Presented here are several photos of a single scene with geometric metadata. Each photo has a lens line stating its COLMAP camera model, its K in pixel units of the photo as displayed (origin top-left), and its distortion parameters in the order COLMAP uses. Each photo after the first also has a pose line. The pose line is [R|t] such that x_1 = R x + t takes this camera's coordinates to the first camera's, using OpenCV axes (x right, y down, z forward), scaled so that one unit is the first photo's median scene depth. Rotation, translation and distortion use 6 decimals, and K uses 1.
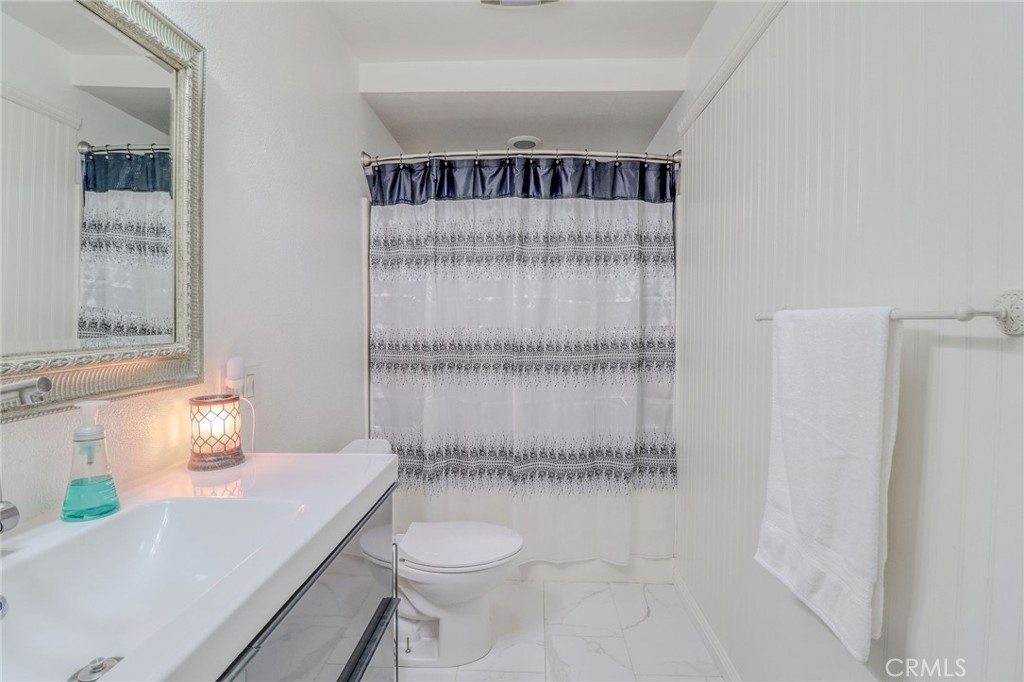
lens RADIAL K [[475.2, 0, 520.0], [0, 475.2, 335.6], [0, 0, 1]] dist [0.001811, -0.014565]
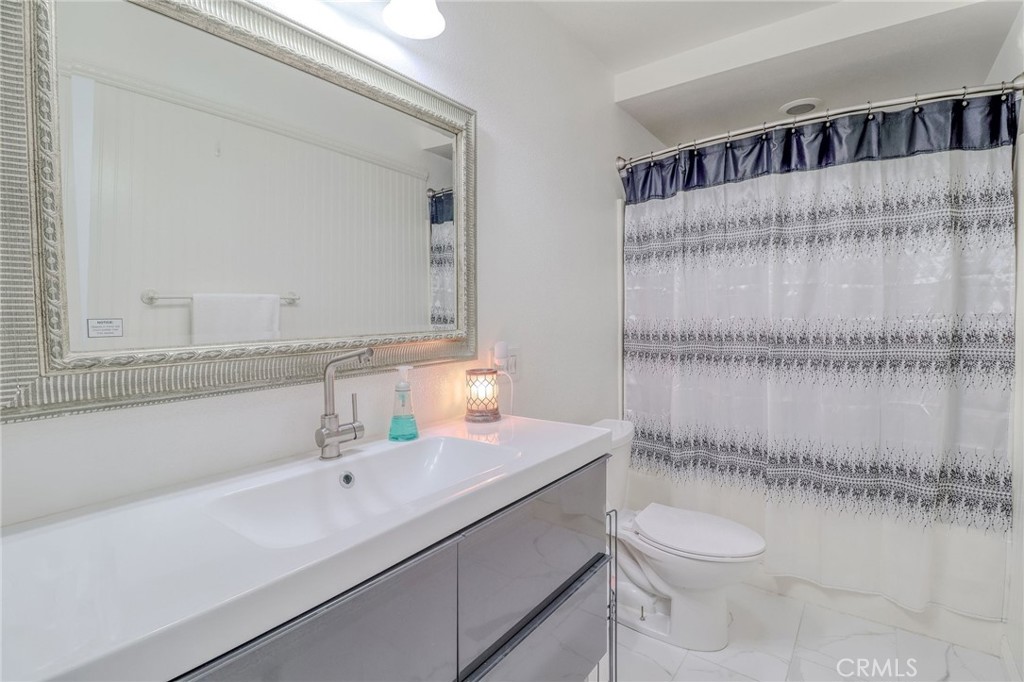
lens RADIAL K [[475.2, 0, 520.0], [0, 475.2, 335.6], [0, 0, 1]] dist [0.001811, -0.014565]
pose [[0.822127, 0.012135, -0.569175, 0.110520], [-0.002660, 0.999844, 0.017475, 0.003592], [0.569299, -0.012852, 0.822030, -0.027270]]
